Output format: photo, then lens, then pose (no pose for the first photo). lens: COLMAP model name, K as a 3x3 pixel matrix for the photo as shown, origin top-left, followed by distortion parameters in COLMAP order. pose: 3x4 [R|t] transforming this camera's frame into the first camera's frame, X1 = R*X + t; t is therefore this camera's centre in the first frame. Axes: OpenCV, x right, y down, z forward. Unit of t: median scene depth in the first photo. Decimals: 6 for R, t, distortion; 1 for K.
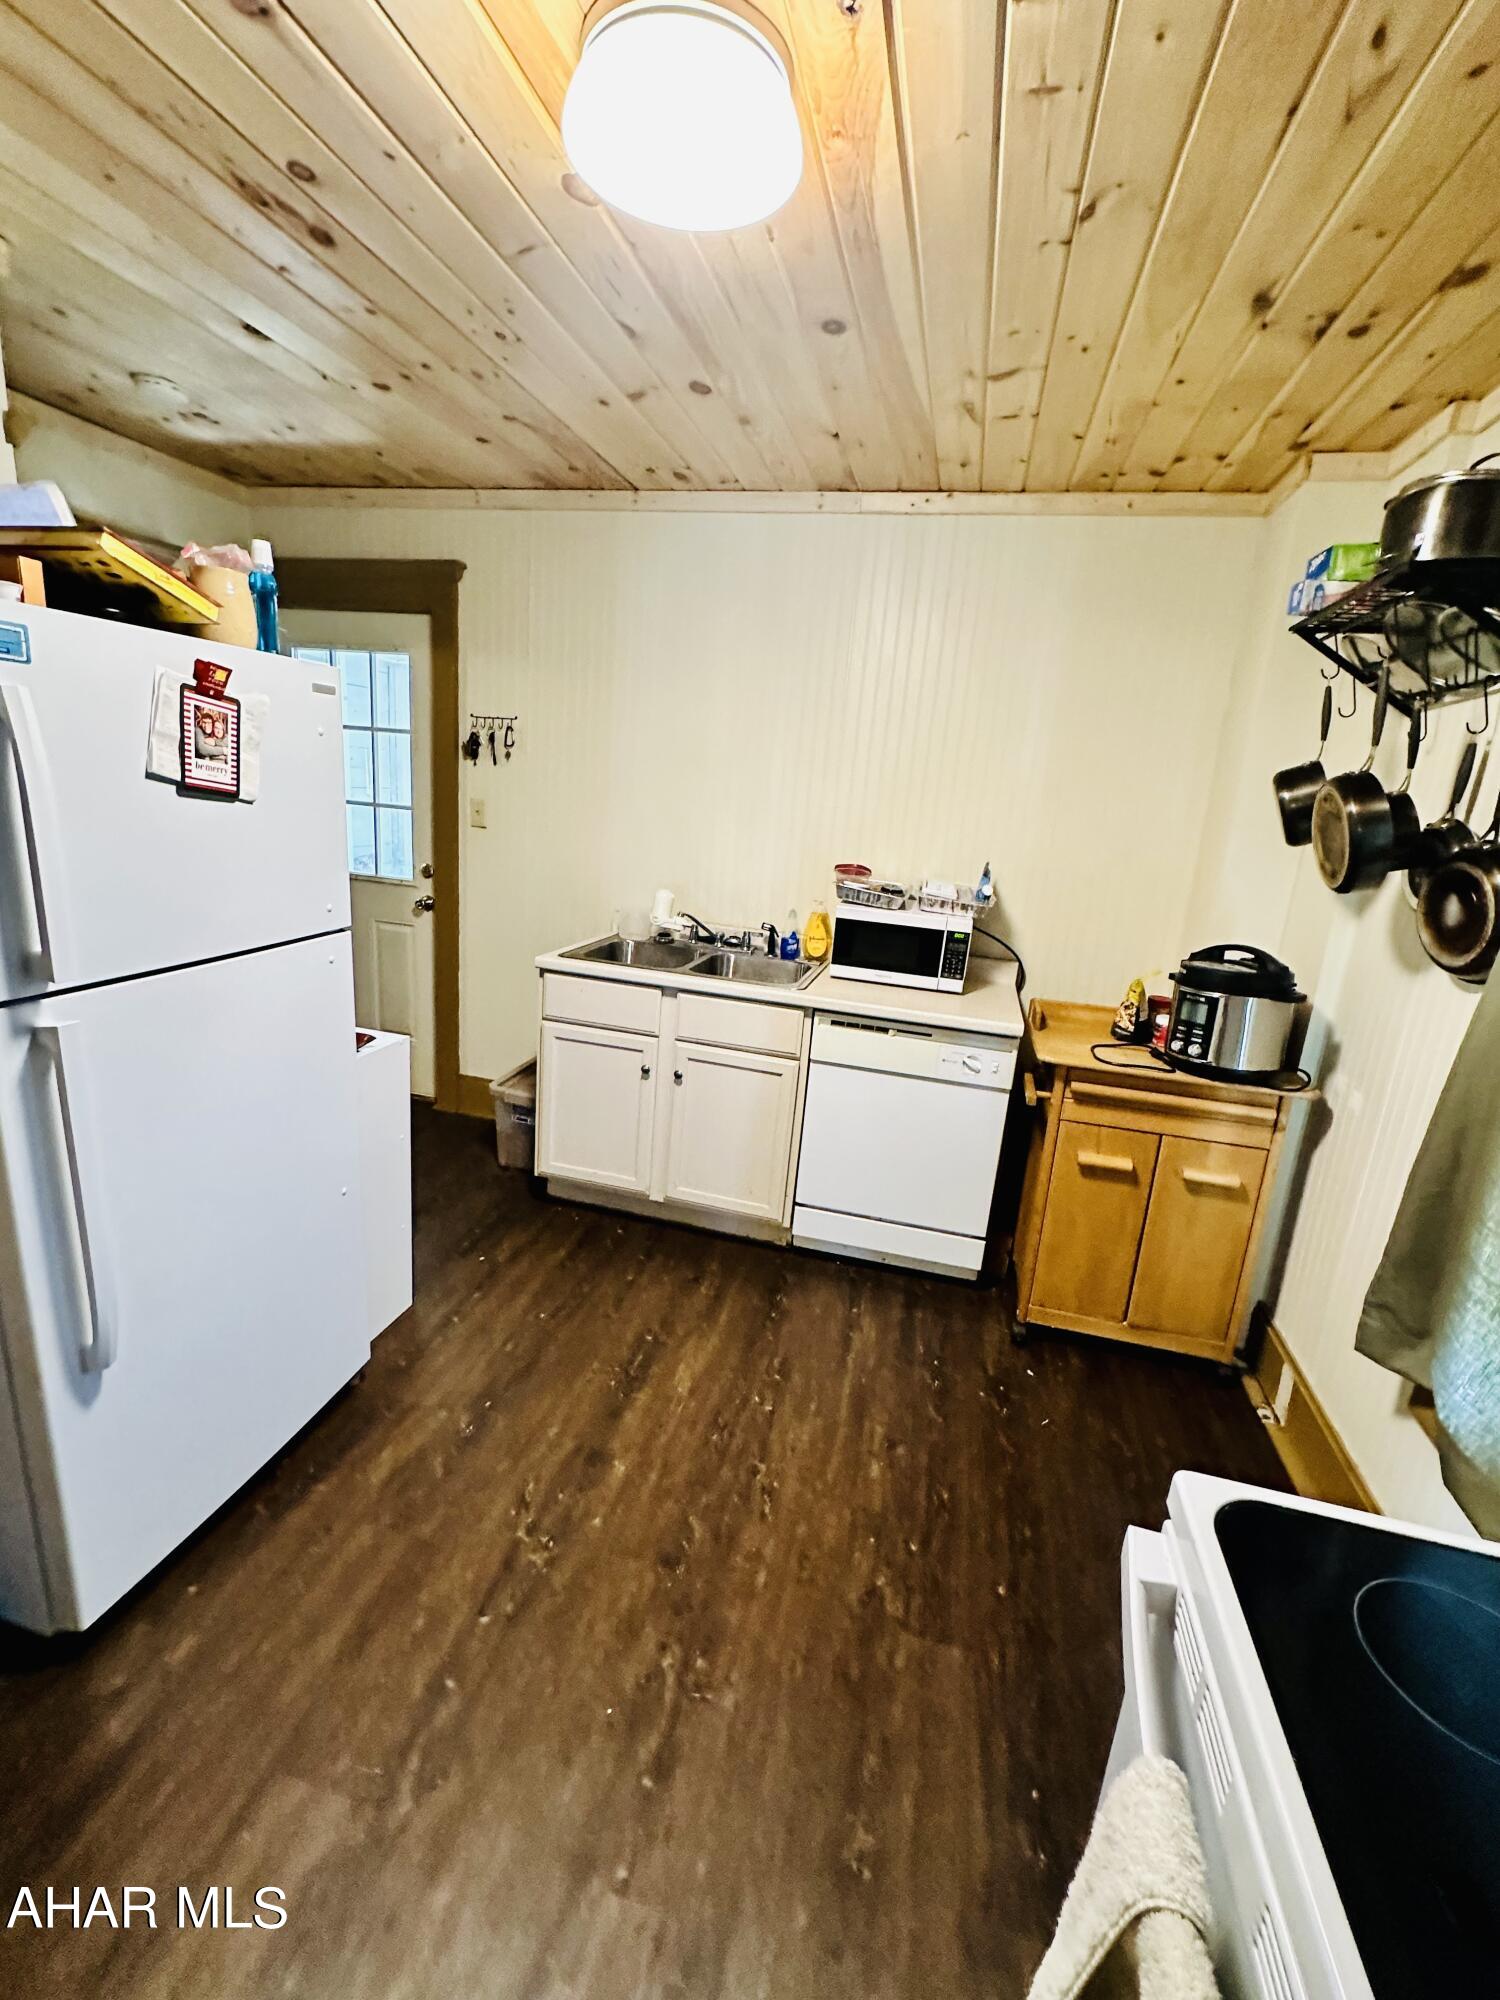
lens RADIAL K [[854.3, 0, 750.0], [0, 854.3, 1000.0], [0, 0, 1]] dist [-0.001905, 0.000094]
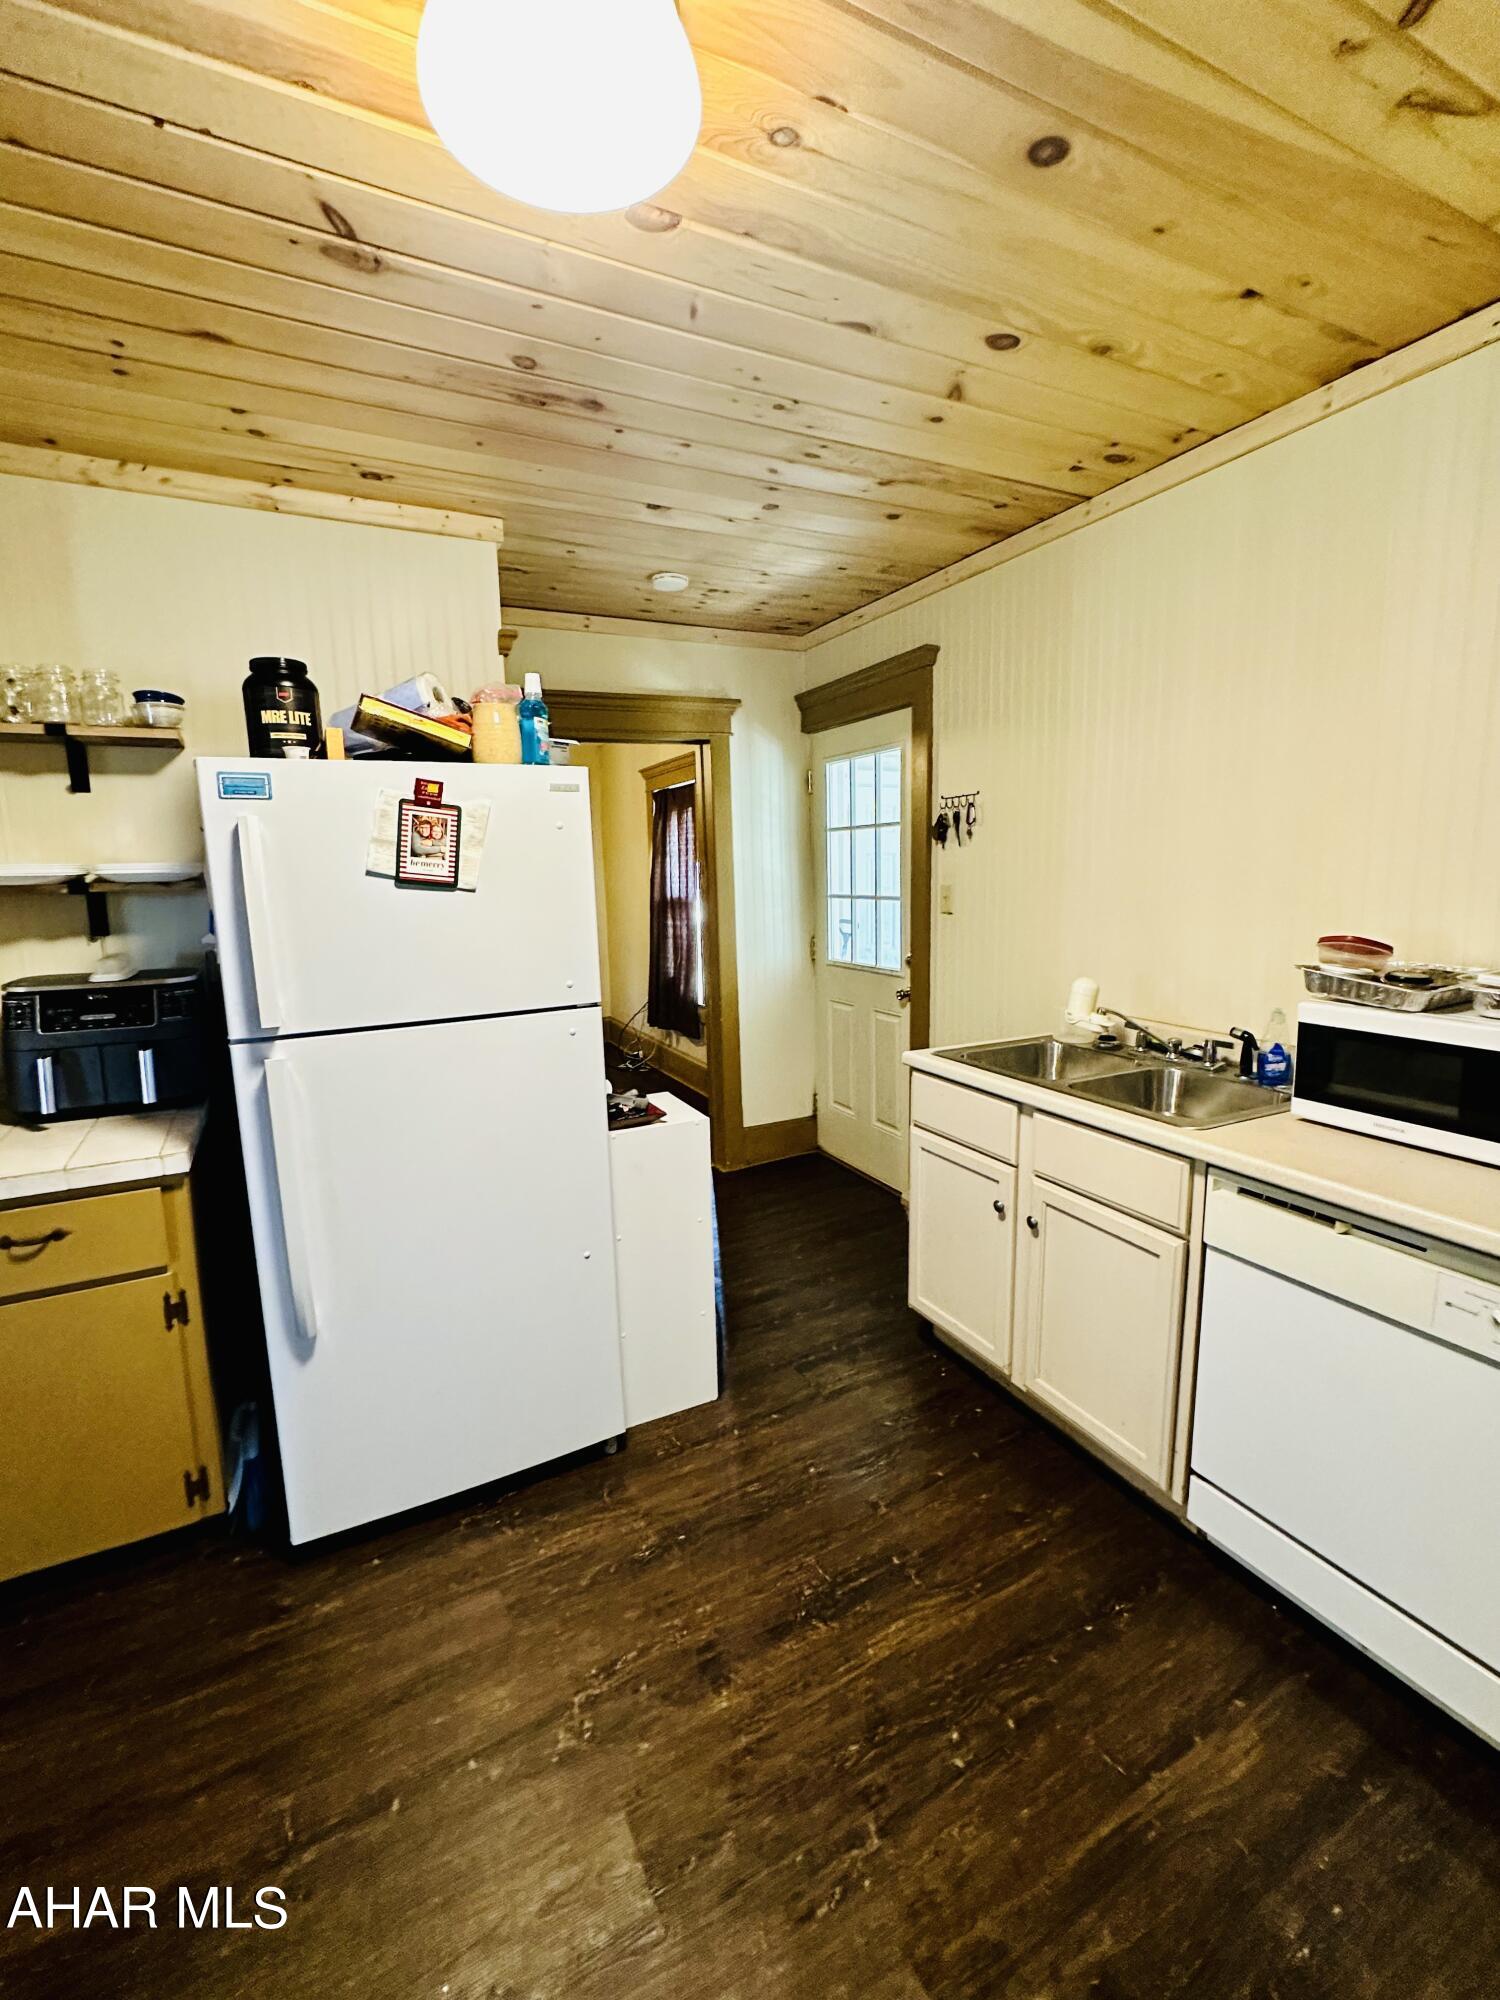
lens RADIAL K [[854.3, 0, 750.0], [0, 854.3, 1000.0], [0, 0, 1]] dist [-0.001905, 0.000094]
pose [[0.652835, 0.023121, -0.757147, 0.329385], [-0.113754, 0.991192, -0.067815, -0.027702], [0.748910, 0.130401, 0.649715, 0.322185]]
